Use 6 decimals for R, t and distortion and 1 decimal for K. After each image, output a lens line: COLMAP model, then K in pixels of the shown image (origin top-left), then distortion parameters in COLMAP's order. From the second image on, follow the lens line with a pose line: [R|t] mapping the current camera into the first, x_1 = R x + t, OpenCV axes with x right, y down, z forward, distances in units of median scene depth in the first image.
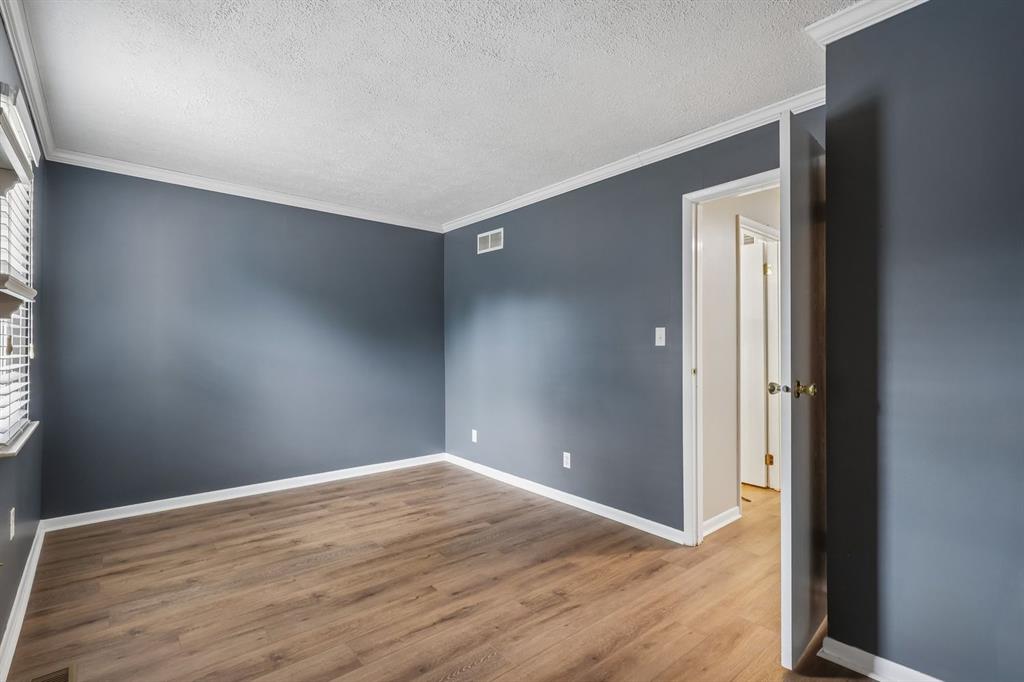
lens RADIAL K [[483.8, 0, 513.0], [0, 483.8, 341.7], [0, 0, 1]] dist [-0.000853, 0.000414]
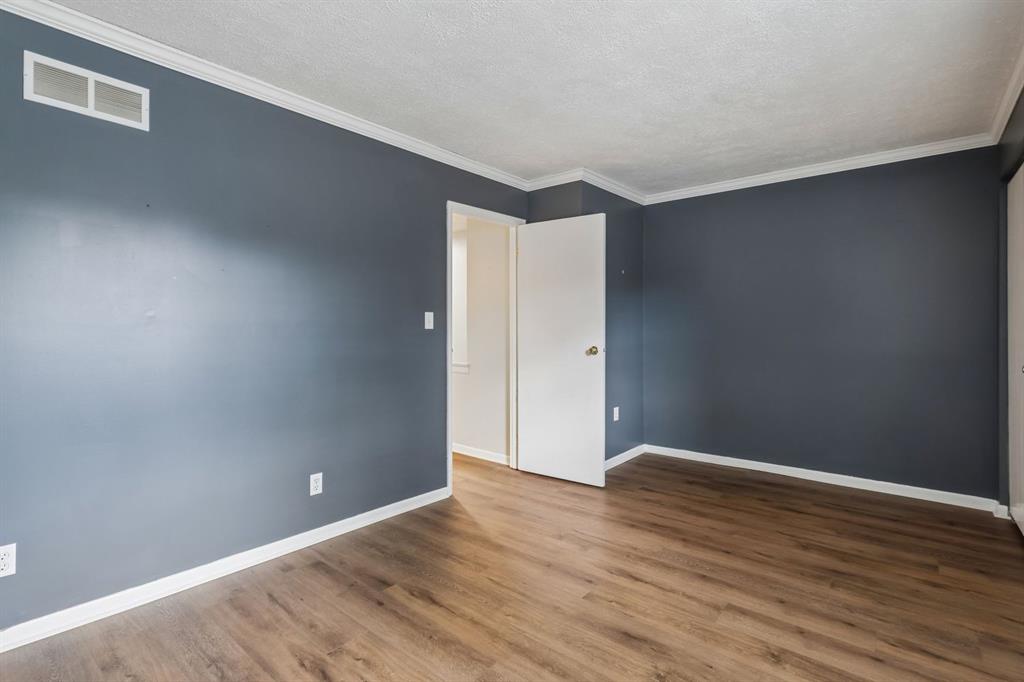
lens RADIAL K [[483.8, 0, 510.1], [0, 483.8, 331.3], [0, 0, 1]] dist [-0.000853, 0.000414]
pose [[-0.168721, -0.005199, 0.985650, -0.817896], [-0.008128, 0.999959, 0.003883, 0.008351], [-0.985630, -0.007356, -0.168757, 1.028860]]
